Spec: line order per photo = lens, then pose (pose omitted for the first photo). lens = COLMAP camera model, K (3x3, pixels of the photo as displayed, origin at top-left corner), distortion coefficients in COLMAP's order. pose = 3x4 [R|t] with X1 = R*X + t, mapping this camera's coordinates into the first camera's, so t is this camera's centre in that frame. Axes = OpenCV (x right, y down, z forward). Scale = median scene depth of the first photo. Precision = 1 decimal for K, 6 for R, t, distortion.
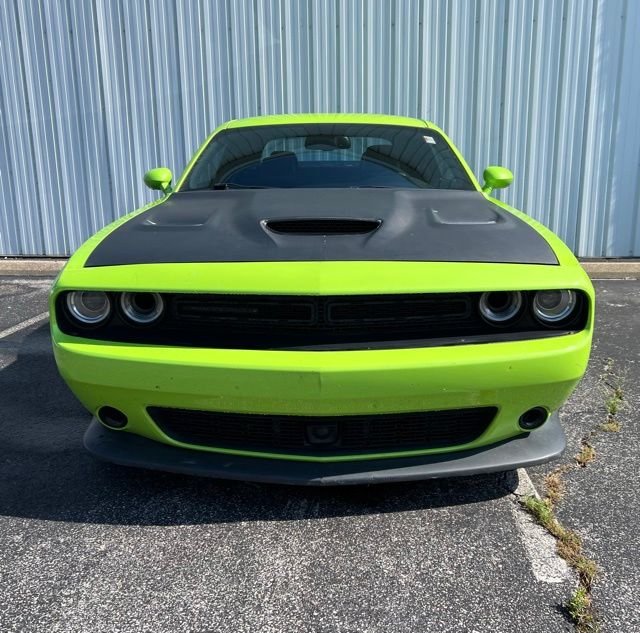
lens RADIAL K [[678.6, 0, 320.0], [0, 678.6, 316.5], [0, 0, 1]] dist [0.081126, -0.120403]
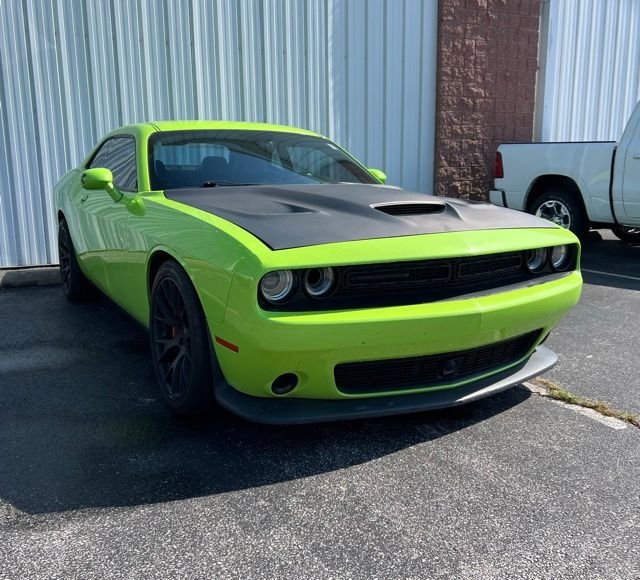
lens RADIAL K [[649.6, 0, 320.6], [0, 649.6, 277.7], [0, 0, 1]] dist [0.135855, -0.252523]
pose [[0.847497, -0.082295, 0.524382, -0.839835], [0.115080, 0.992898, -0.030168, 0.014313], [-0.518175, 0.085913, 0.850949, 0.049462]]
